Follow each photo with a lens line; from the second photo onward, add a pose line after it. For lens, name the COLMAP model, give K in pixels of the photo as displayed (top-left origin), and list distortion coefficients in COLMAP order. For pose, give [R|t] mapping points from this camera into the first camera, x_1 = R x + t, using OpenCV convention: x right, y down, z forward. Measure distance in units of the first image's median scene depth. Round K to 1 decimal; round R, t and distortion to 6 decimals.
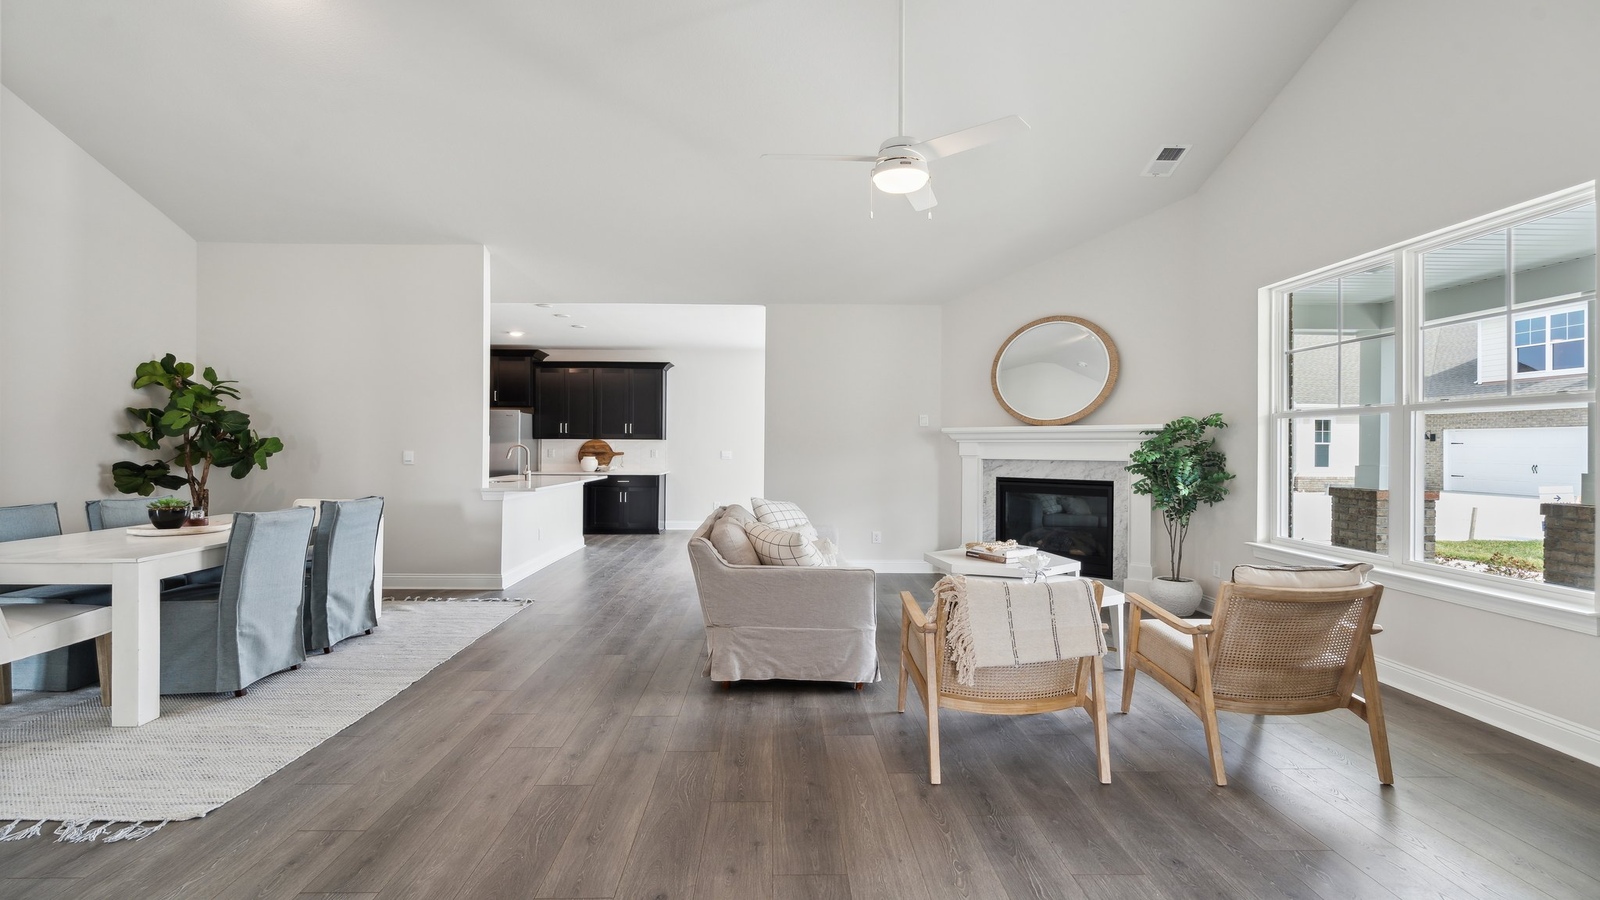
lens RADIAL K [[761.1, 0, 796.1], [0, 761.1, 446.3], [0, 0, 1]] dist [0.027702, -0.001002]
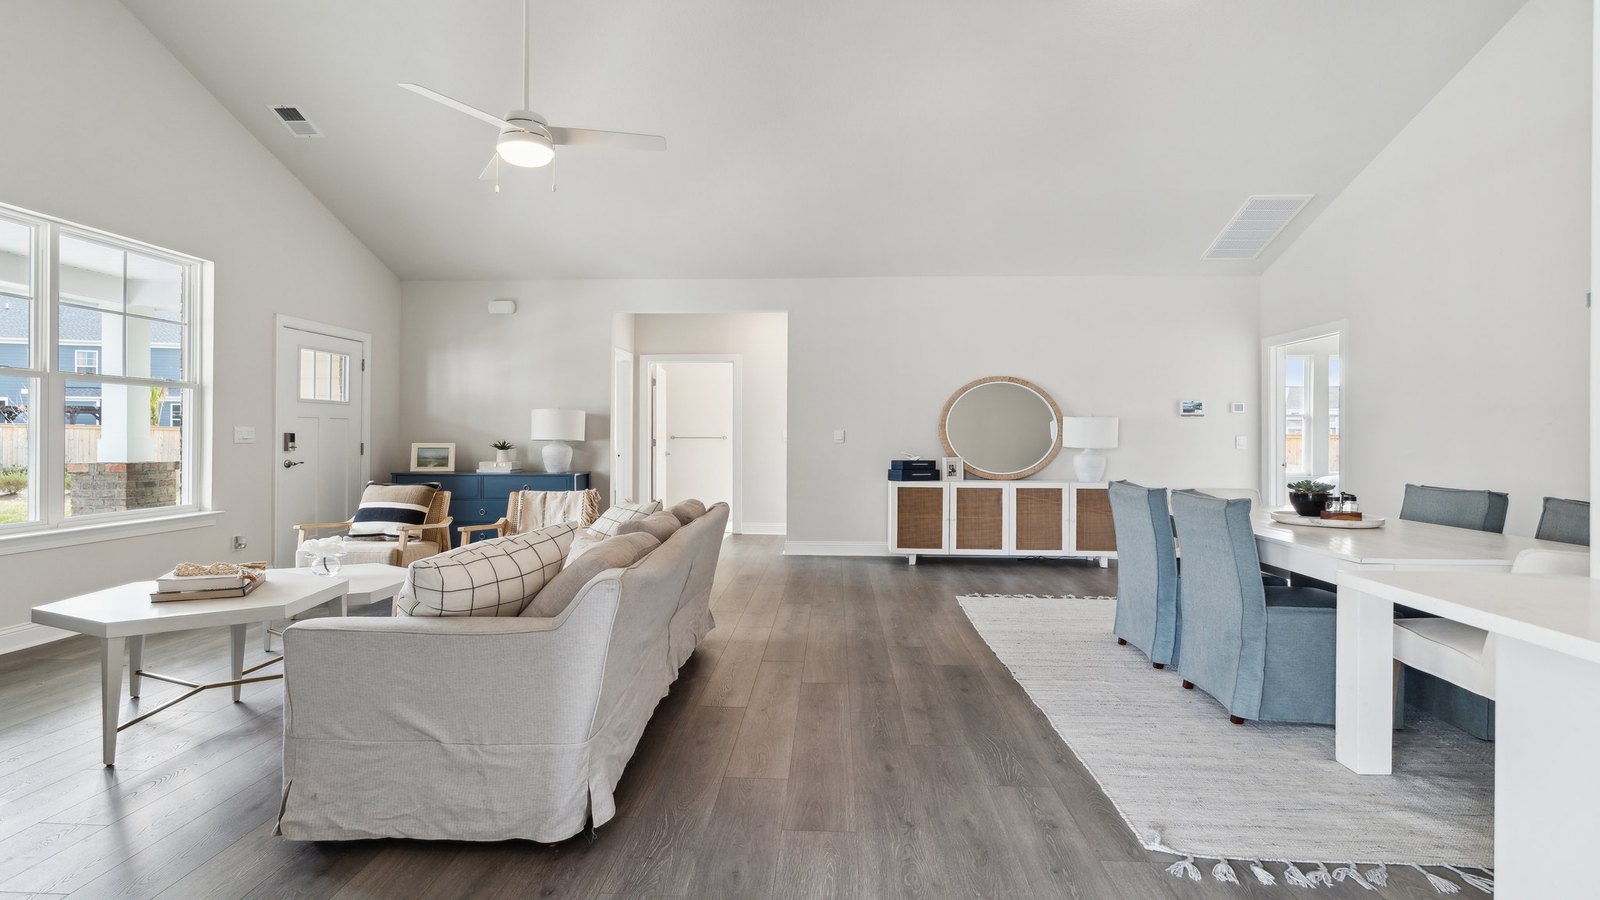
lens RADIAL K [[793.5, 0, 796.9], [0, 793.5, 434.3], [0, 0, 1]] dist [-0.001036, -0.000082]
pose [[-0.996895, -0.009671, 0.078152, -0.193931], [-0.009893, 0.999948, -0.002448, 0.014359], [-0.078124, -0.003213, -0.996938, 1.266503]]
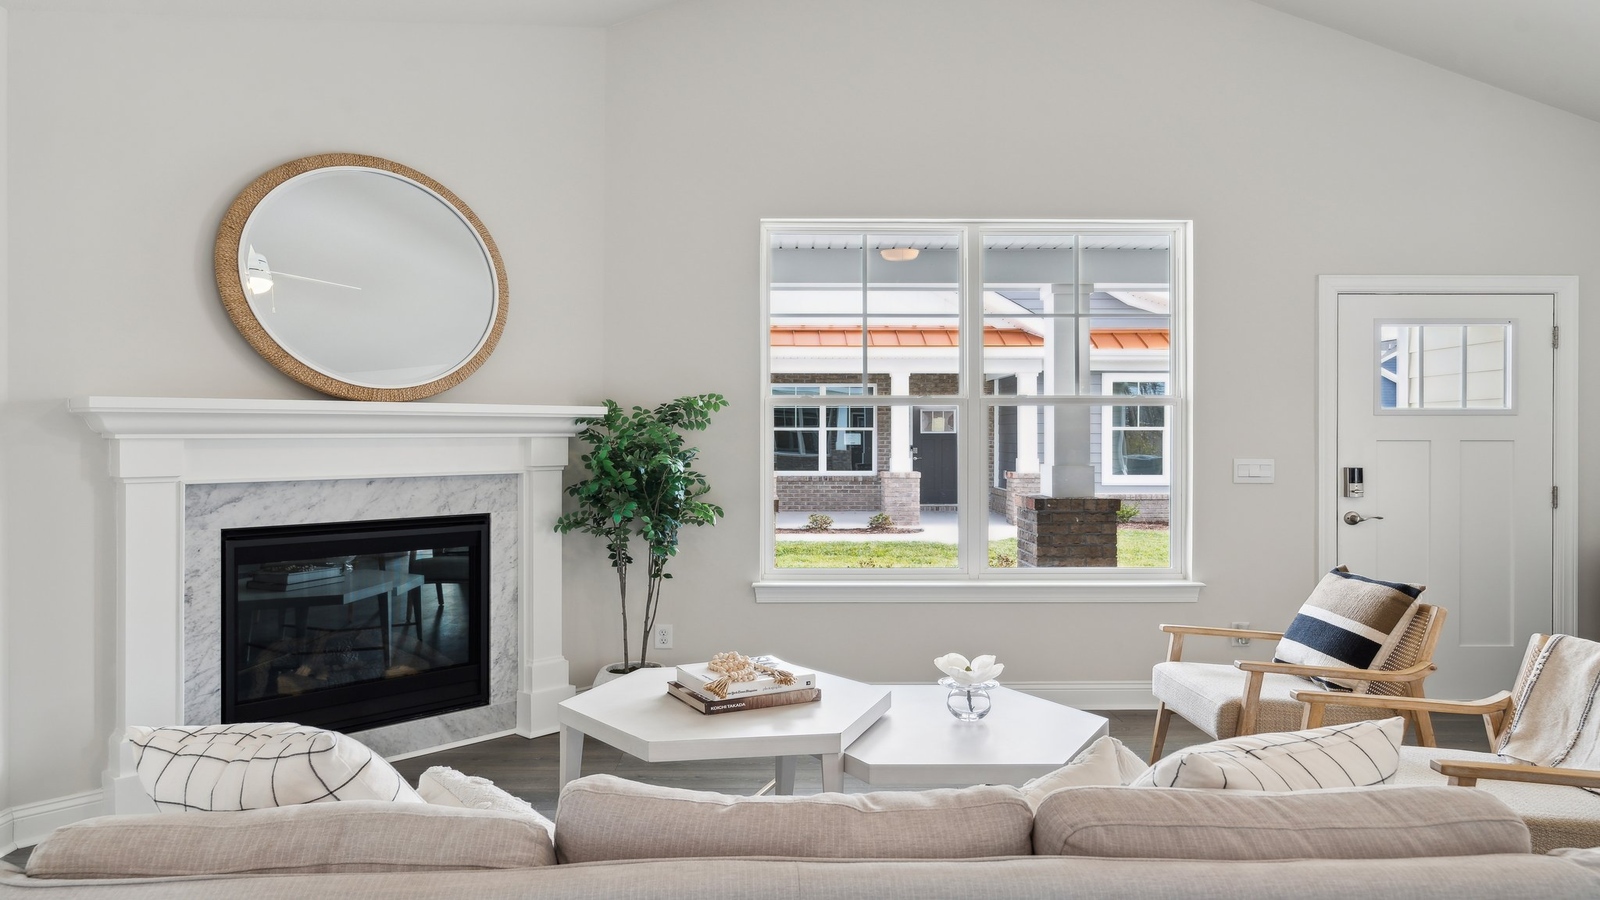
lens RADIAL K [[1078.6, 0, 790.2], [0, 1078.6, 423.9], [0, 0, 1]] dist [-0.000433, 0.005017]
pose [[0.013745, 0.001783, 0.999904, -0.299923], [-0.001243, 0.999998, -0.001766, -0.013291], [-0.999905, -0.001219, 0.013747, 0.764259]]
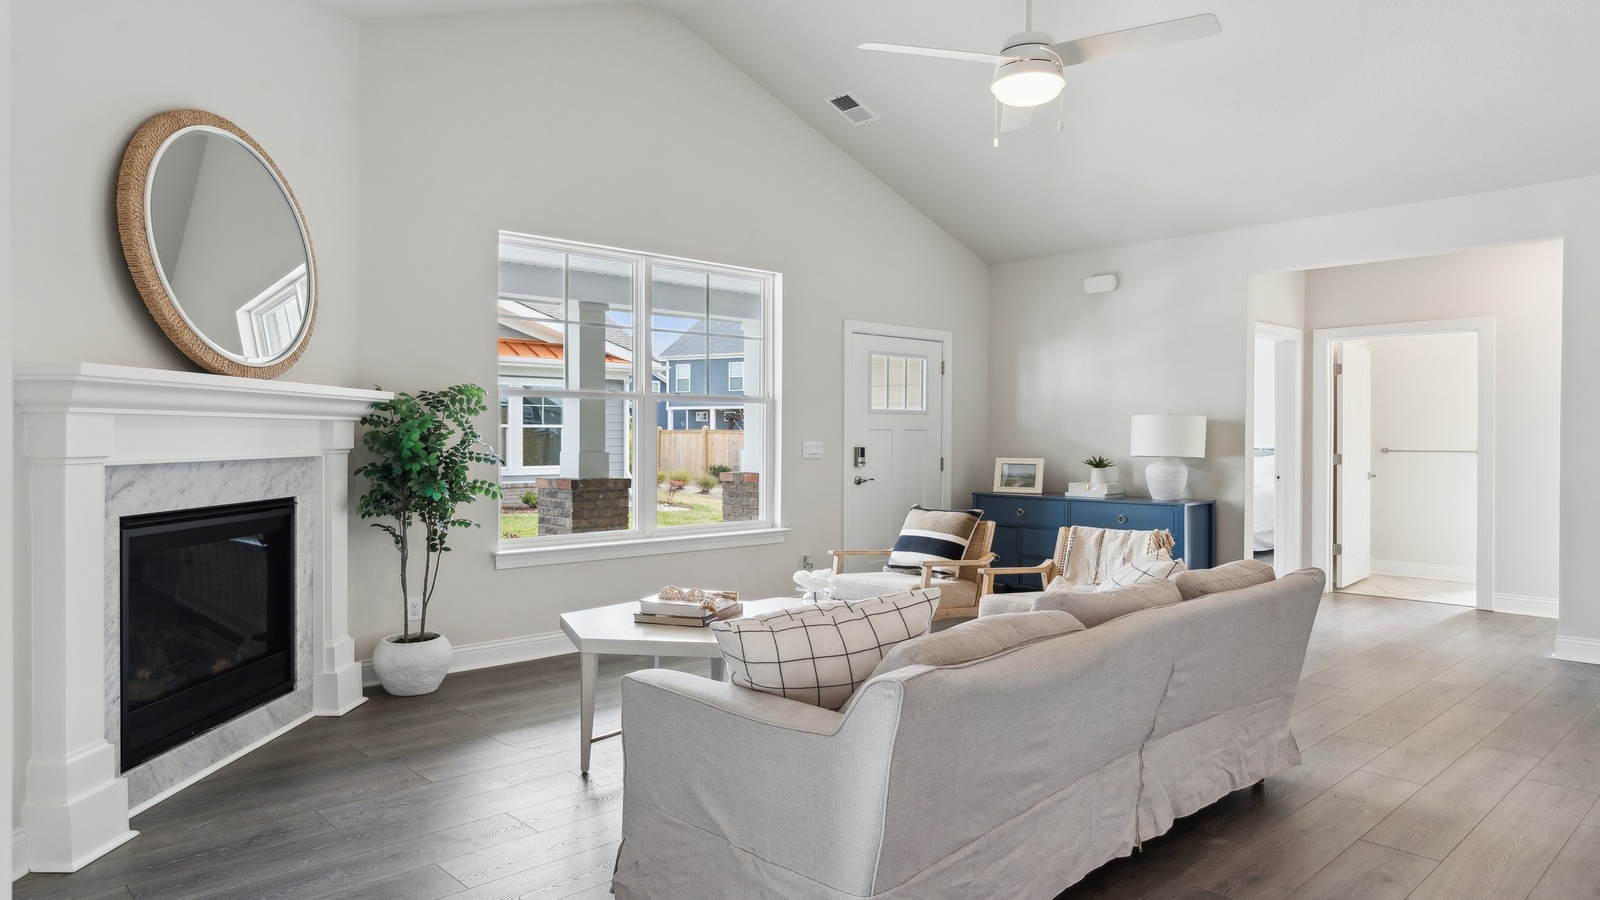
lens RADIAL K [[1007.2, 0, 792.1], [0, 1007.2, 441.4], [0, 0, 1]] dist [0.002648, 0.006118]
pose [[-0.664634, -0.011683, 0.747078, -0.296994], [-0.007026, 0.999931, 0.009387, 0.000090], [-0.747136, 0.000990, -0.664670, 1.163978]]
